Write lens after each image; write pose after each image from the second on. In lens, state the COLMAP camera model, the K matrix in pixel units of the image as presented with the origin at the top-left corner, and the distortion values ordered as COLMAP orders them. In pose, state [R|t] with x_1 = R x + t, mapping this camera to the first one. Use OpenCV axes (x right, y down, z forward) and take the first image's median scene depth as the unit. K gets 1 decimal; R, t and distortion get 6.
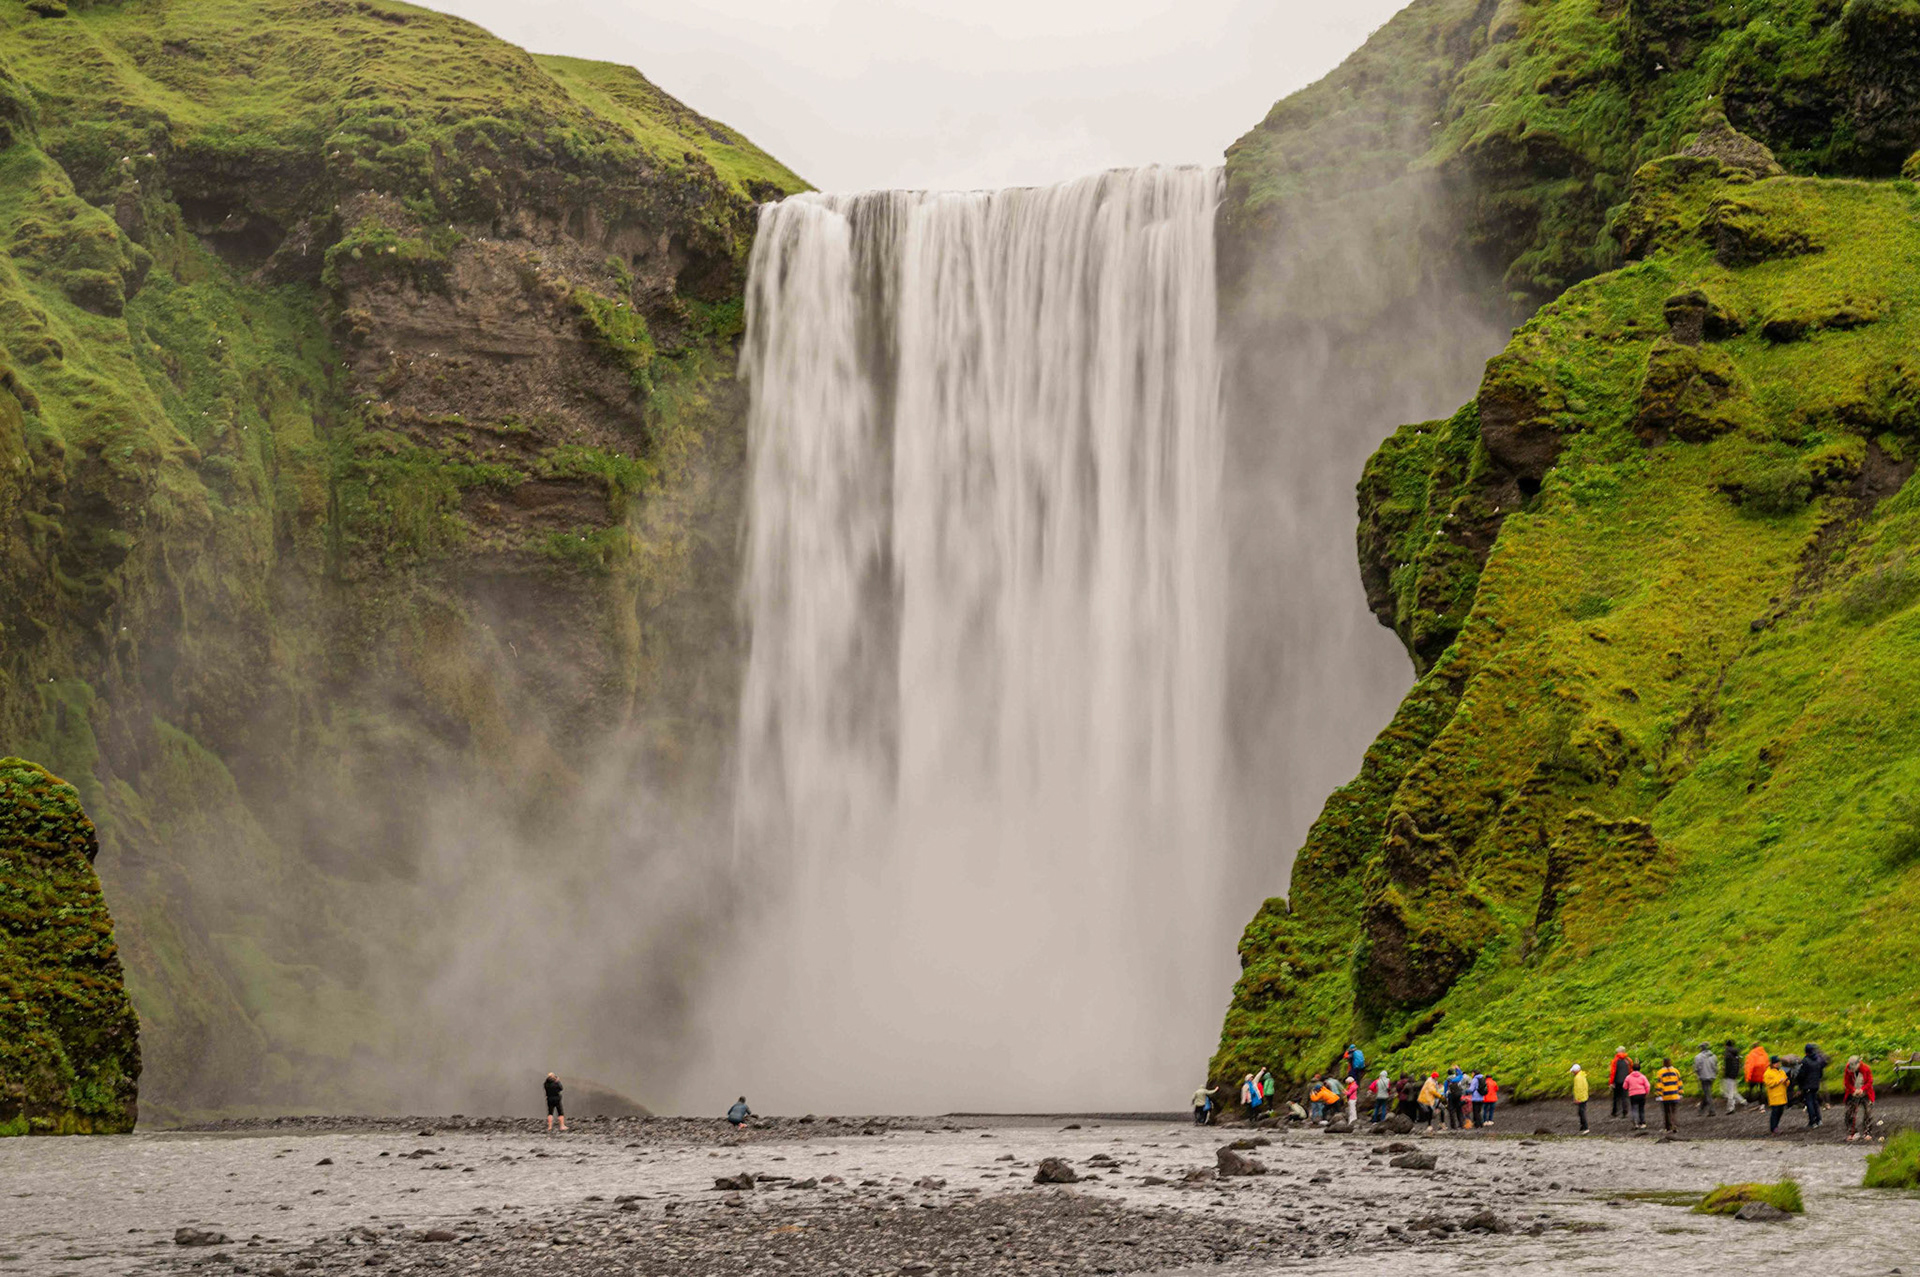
lens RADIAL K [[3812.1, 0, 854.6], [0, 3812.1, 697.3], [0, 0, 1]] dist [0.016248, -0.136402]
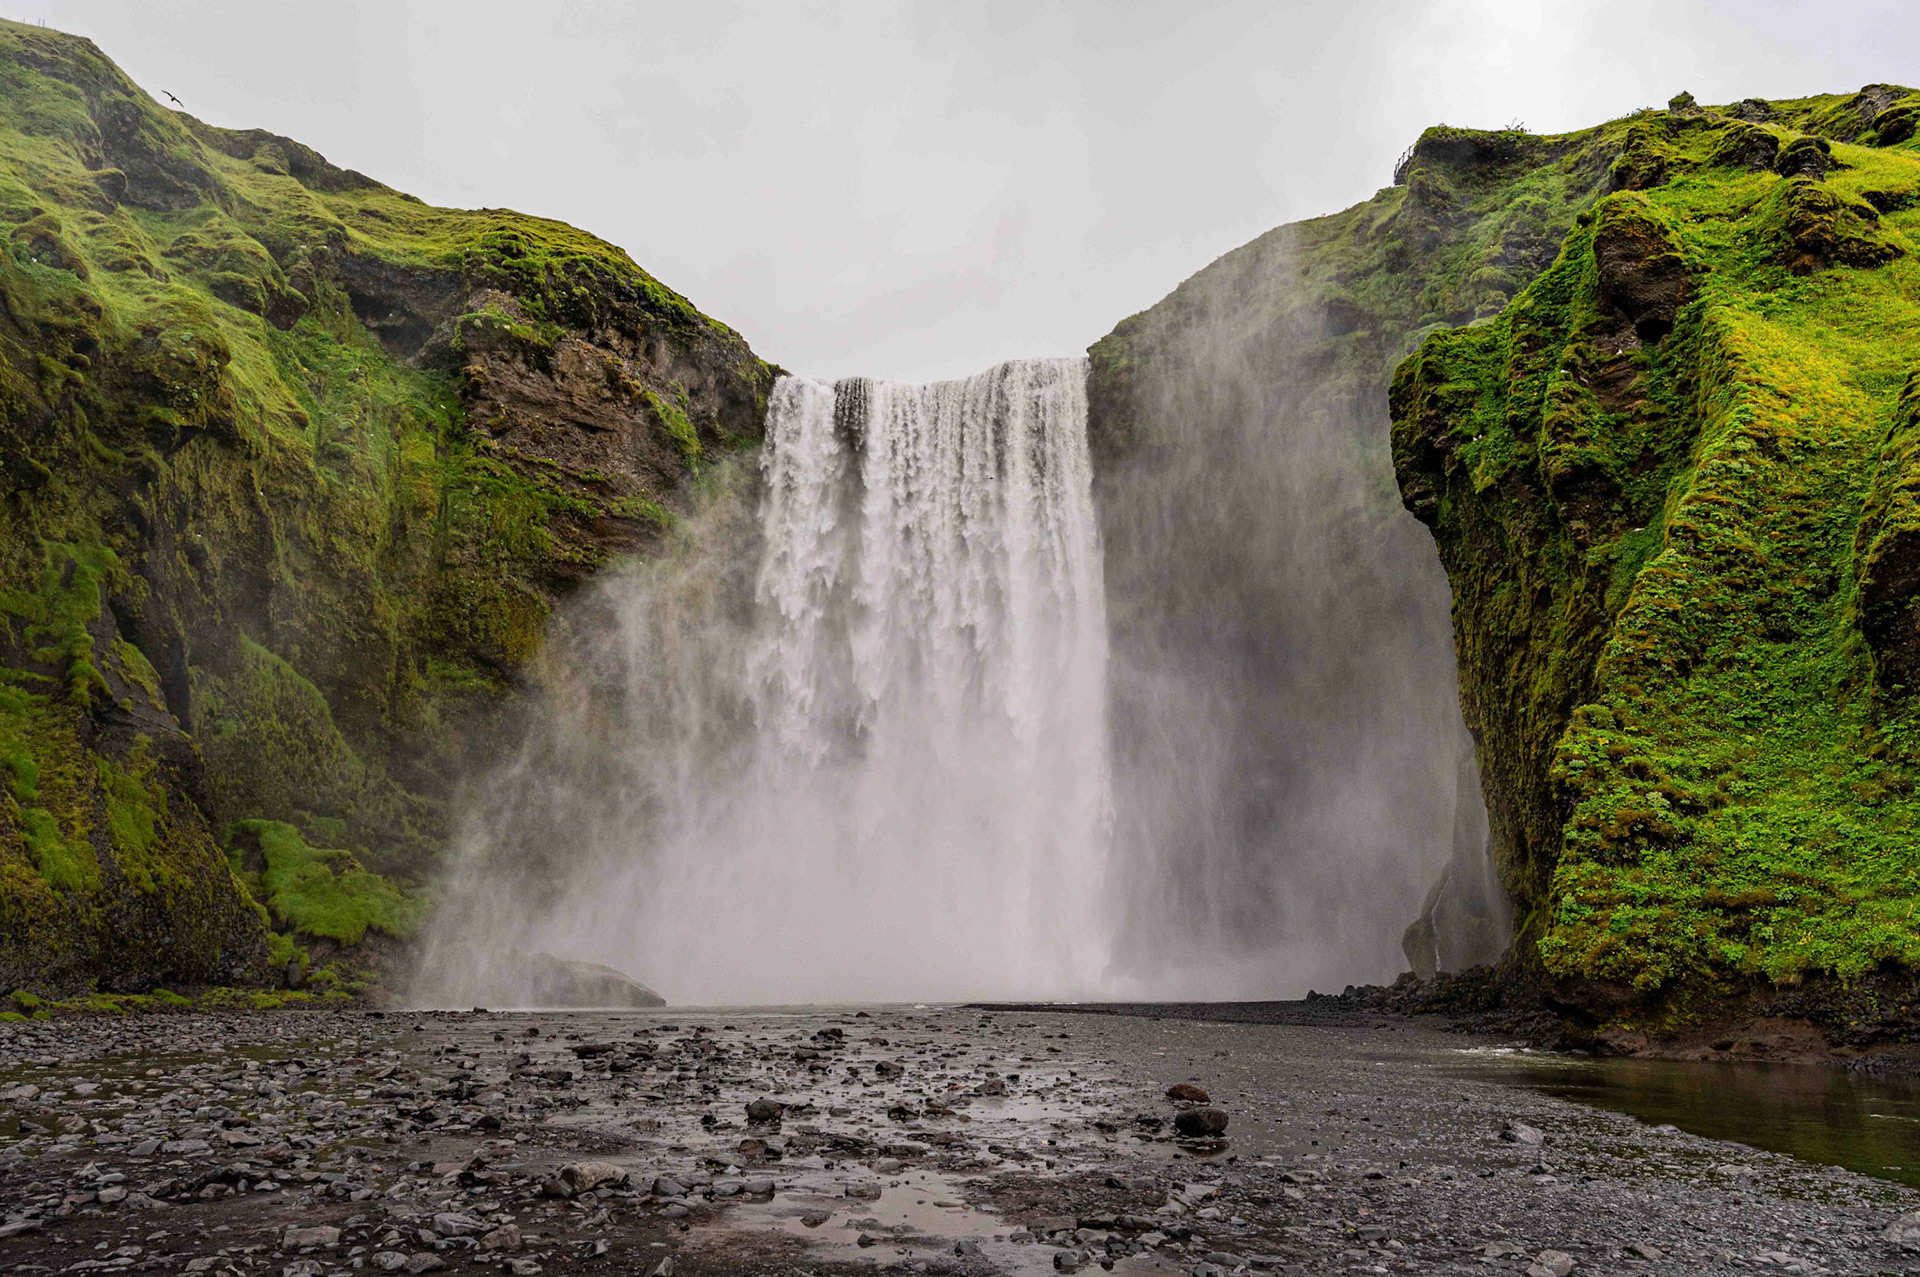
lens RADIAL K [[1348.0, 0, 952.0], [0, 1348.0, 632.5], [0, 0, 1]] dist [-0.001985, 0.004658]
pose [[0.989484, 0.047732, 0.136537, -0.026534], [-0.027288, 0.988631, -0.147864, 0.053981], [-0.142043, 0.142583, 0.979538, 0.531549]]
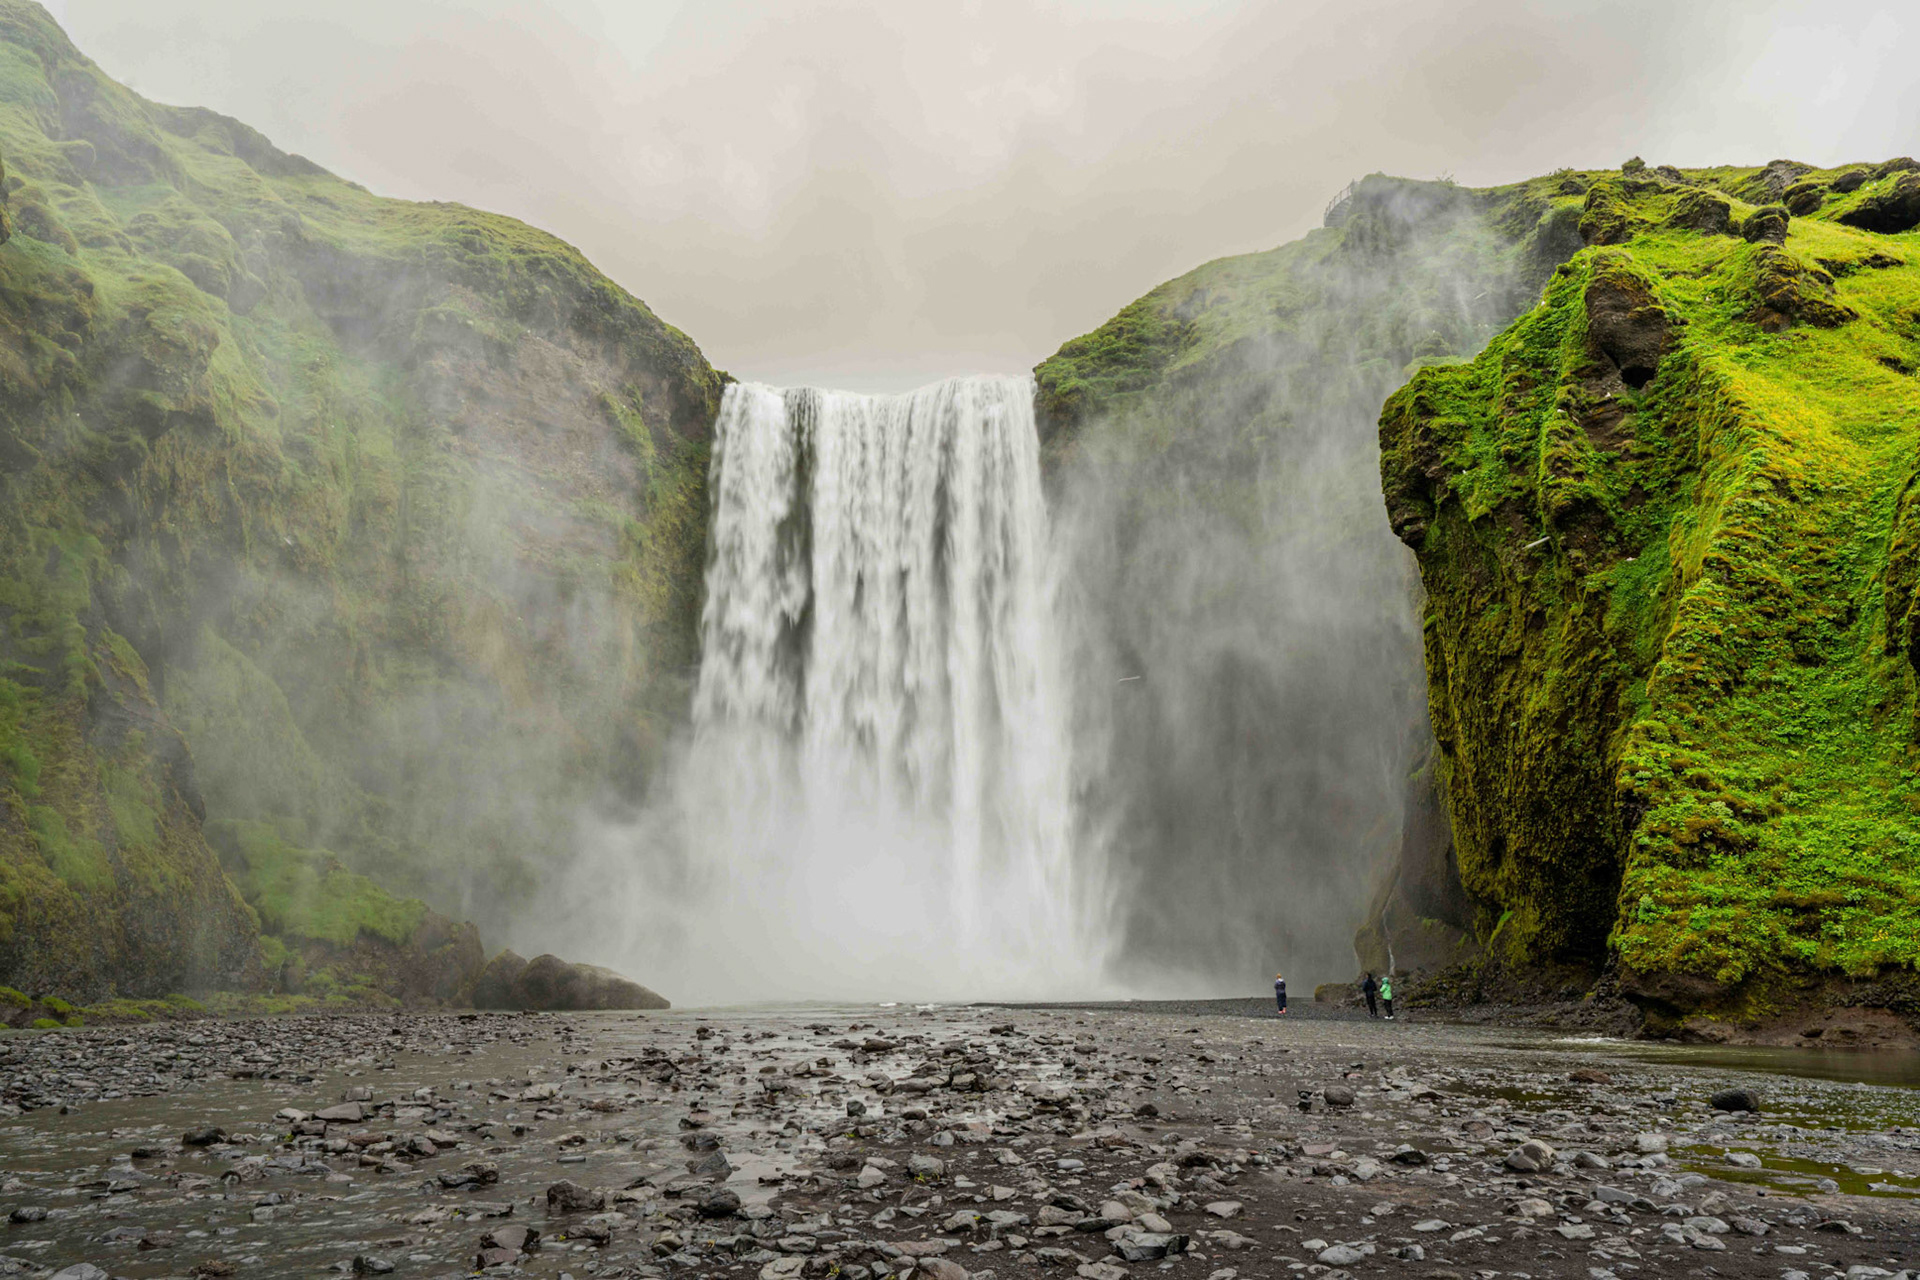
lens RADIAL K [[1317.9, 0, 962.3], [0, 1317.9, 633.4], [0, 0, 1]] dist [-0.001361, 0.002328]
pose [[0.968829, 0.069303, 0.237840, -0.057350], [-0.032197, 0.987155, -0.156487, 0.055089], [-0.245630, 0.143951, 0.958616, 0.536434]]
